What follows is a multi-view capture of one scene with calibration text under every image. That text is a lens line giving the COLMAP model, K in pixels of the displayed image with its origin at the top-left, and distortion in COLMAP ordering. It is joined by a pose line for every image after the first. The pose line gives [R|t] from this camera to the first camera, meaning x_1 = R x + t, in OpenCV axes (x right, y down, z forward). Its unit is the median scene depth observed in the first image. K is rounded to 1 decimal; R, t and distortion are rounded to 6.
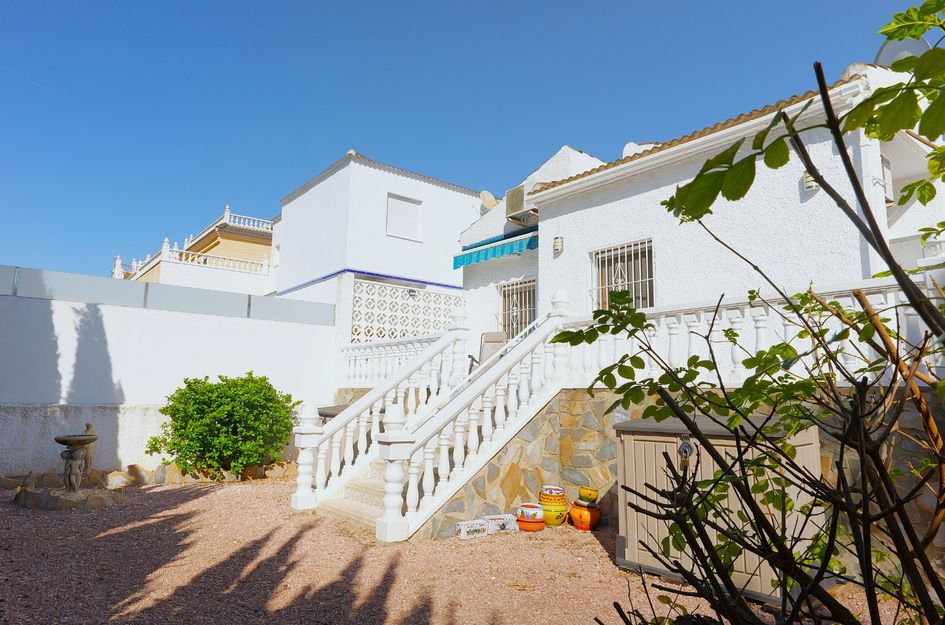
lens RADIAL K [[597.8, 0, 472.5], [0, 597.8, 312.5], [0, 0, 1]] dist [-0.017940, 0.004764]
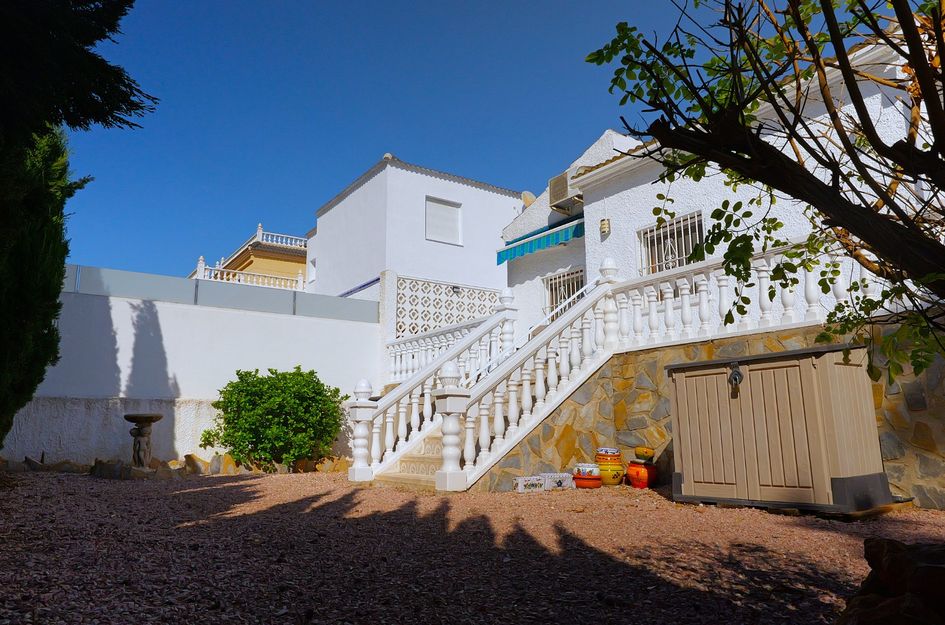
lens RADIAL K [[648.7, 0, 472.5], [0, 648.7, 312.5], [0, 0, 1]] dist [-0.022909, 0.000079]
pose [[0.997166, -0.036151, -0.065983, -0.008212], [0.033442, 0.998570, -0.041699, 0.071087], [0.067396, 0.039374, 0.996949, -0.069880]]
